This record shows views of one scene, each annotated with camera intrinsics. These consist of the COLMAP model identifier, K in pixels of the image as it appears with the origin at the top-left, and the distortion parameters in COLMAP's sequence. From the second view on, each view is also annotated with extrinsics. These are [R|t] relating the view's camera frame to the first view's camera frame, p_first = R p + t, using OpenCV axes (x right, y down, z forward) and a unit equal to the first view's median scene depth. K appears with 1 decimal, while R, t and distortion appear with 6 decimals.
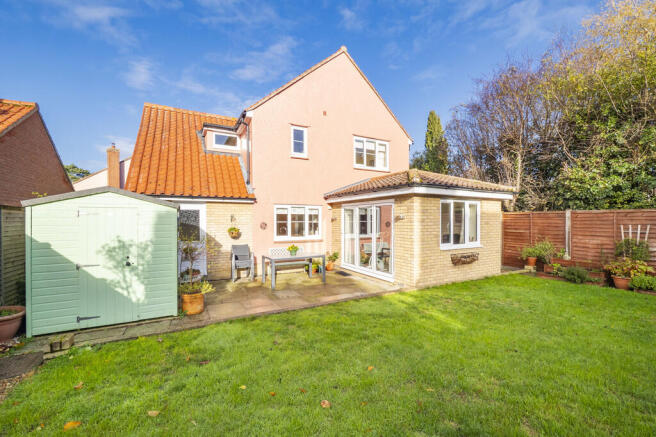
lens RADIAL K [[273.7, 0, 328.0], [0, 273.7, 218.5], [0, 0, 1]] dist [0.000987, 0.000021]
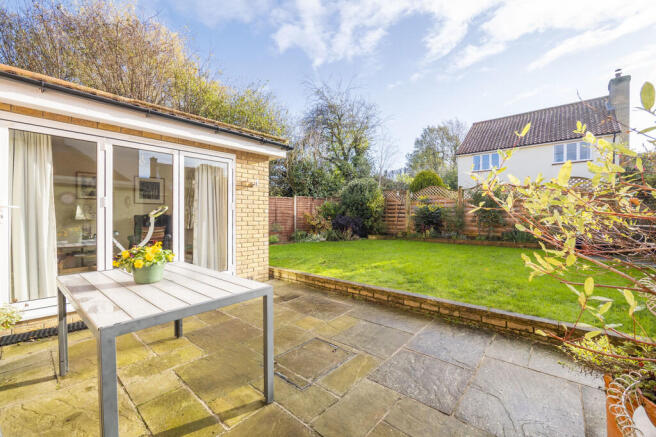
lens RADIAL K [[277.6, 0, 328.0], [0, 277.6, 218.5], [0, 0, 1]] dist [0.003360, 0.000319]
pose [[-0.349827, -0.003912, 0.936806, -0.435050], [-0.003683, 0.999989, 0.002801, 0.074291], [-0.936807, -0.002471, -0.349838, 0.955499]]
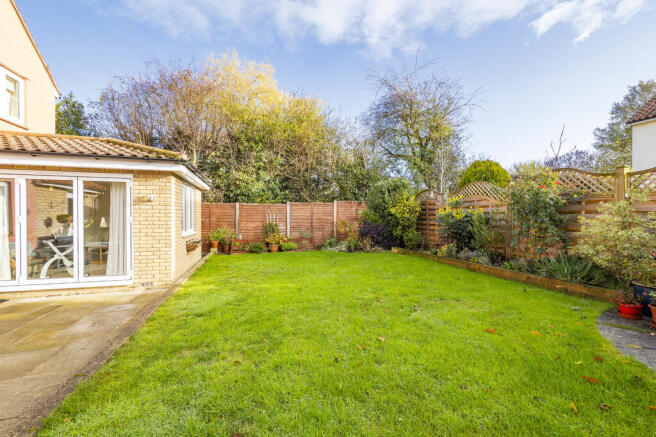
lens RADIAL K [[277.6, 0, 328.0], [0, 277.6, 218.5], [0, 0, 1]] dist [0.003360, 0.000319]
pose [[0.214639, -0.000469, 0.976693, -0.367611], [-0.004746, 0.999988, 0.001524, 0.043367], [-0.976682, -0.004963, 0.214634, 0.286842]]
